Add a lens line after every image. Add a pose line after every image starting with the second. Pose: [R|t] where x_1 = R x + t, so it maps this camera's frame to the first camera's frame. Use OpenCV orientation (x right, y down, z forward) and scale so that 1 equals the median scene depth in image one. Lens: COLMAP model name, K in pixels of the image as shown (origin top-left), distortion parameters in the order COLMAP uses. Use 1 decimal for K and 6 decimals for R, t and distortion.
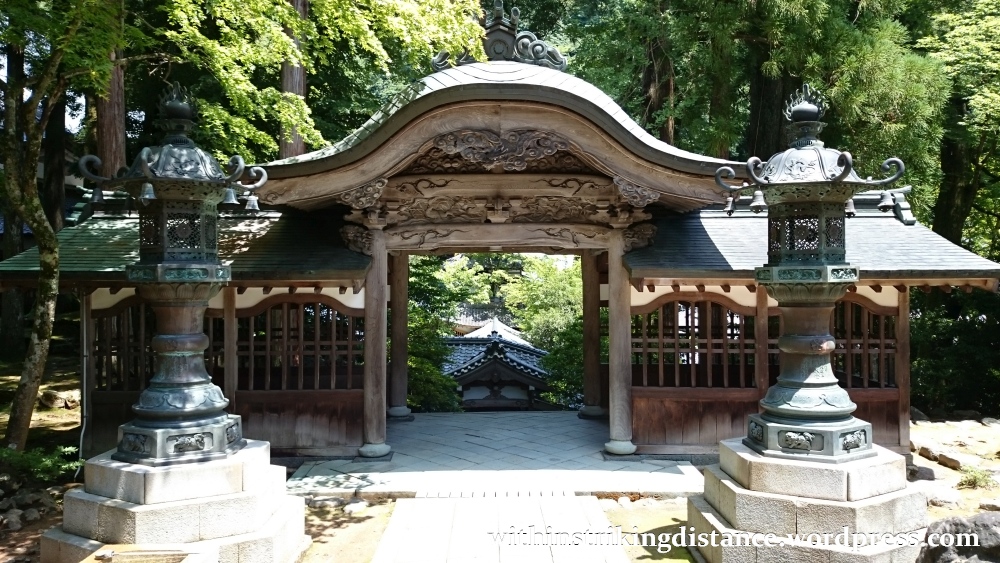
lens RADIAL K [[768.5, 0, 500.0], [0, 768.5, 281.5], [0, 0, 1]] dist [0.169836, -0.297745]
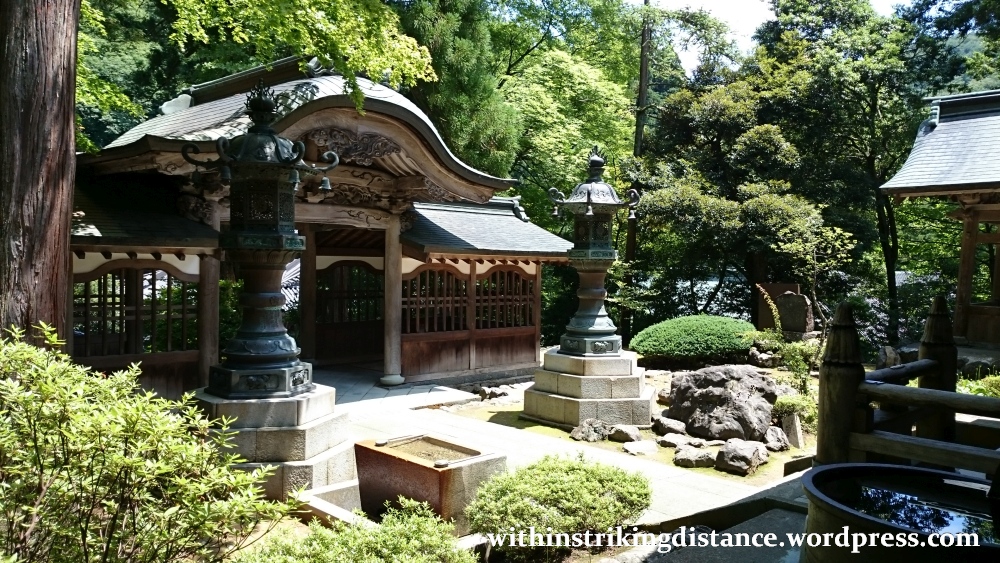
lens RADIAL K [[768.5, 0, 500.0], [0, 768.5, 281.5], [0, 0, 1]] dist [0.169836, -0.297745]
pose [[0.719672, -0.002694, 0.694309, -0.629505], [-0.021654, 0.999419, 0.026322, 0.007322], [-0.693976, -0.033977, 0.719196, -0.066919]]
